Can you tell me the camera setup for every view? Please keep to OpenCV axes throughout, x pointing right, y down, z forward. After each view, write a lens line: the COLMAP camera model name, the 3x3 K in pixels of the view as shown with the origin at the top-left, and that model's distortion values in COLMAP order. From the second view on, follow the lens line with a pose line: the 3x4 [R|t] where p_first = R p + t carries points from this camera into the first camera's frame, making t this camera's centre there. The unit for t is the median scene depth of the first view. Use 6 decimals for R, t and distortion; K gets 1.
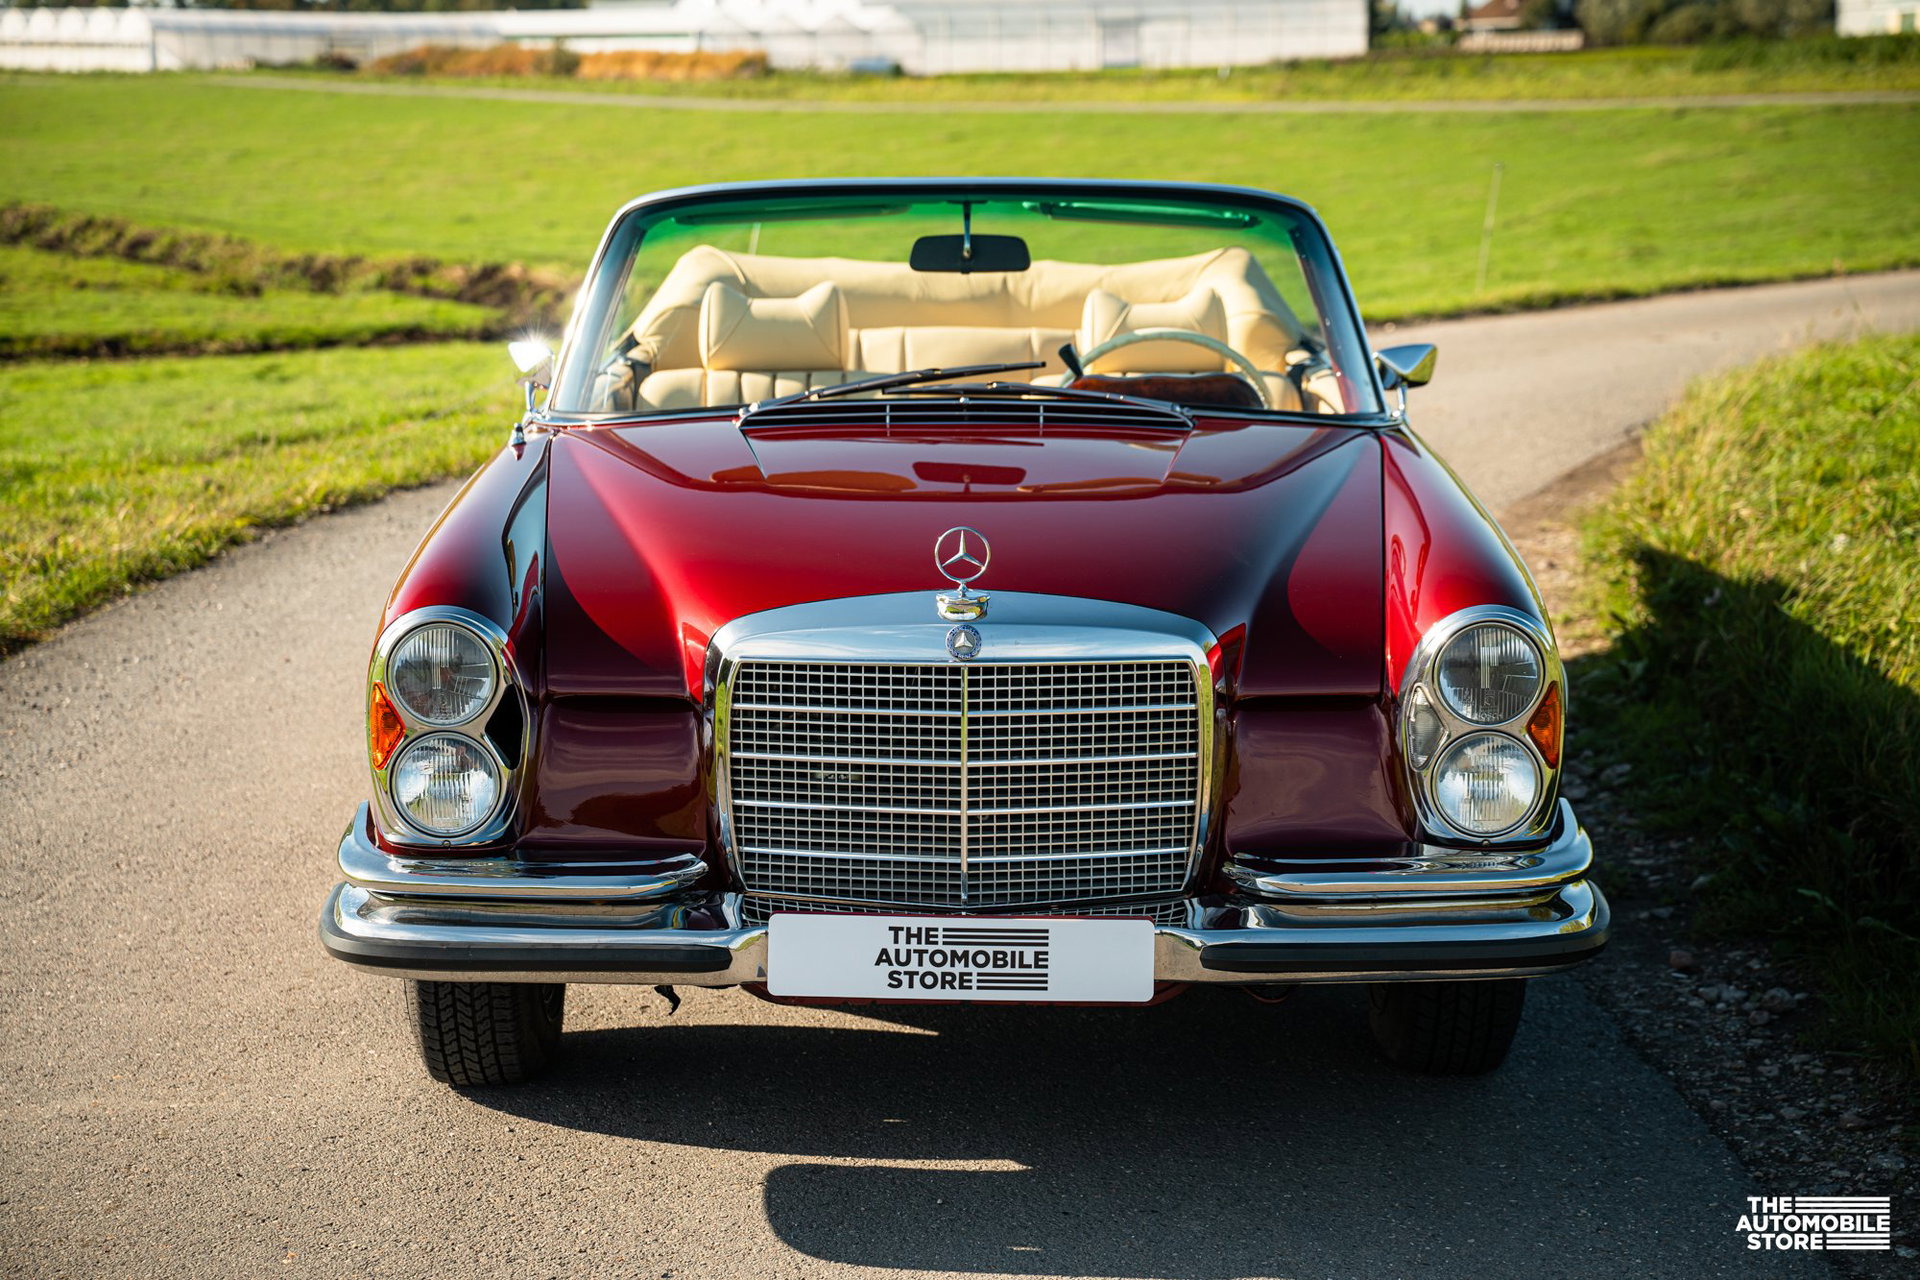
lens RADIAL K [[3257.2, 0, 939.2], [0, 3257.2, 644.5], [0, 0, 1]] dist [0.300458, 0.126810]
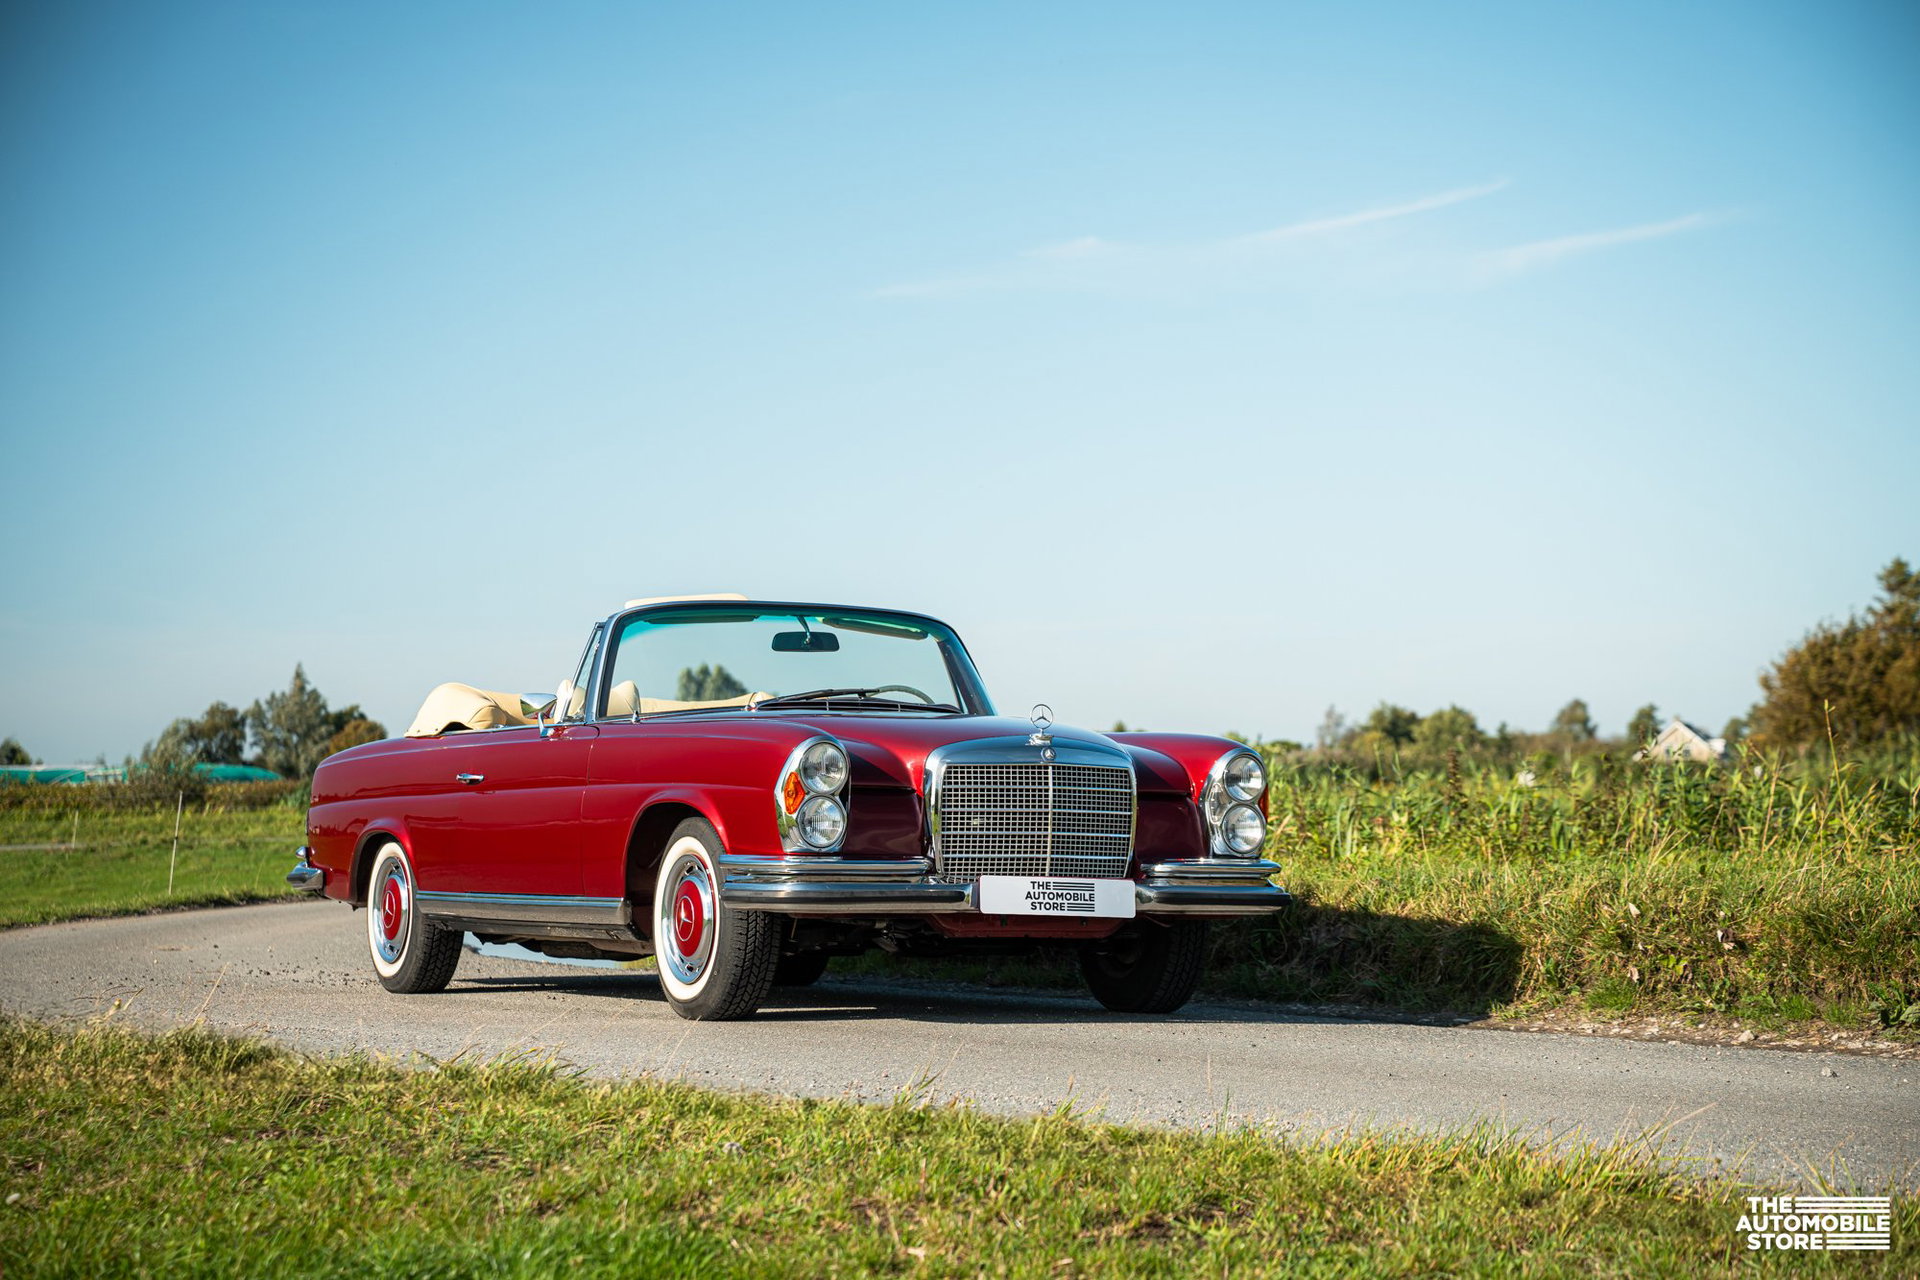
lens RADIAL K [[3493.4, 0, 960.0], [0, 3493.4, 640.0], [0, 0, 1]] dist [0.350241, 0.239454]
pose [[0.889267, 0.038462, 0.455768, -1.123875], [0.066197, 0.975144, -0.211450, 0.418868], [-0.452573, 0.218206, 0.864618, -1.027388]]
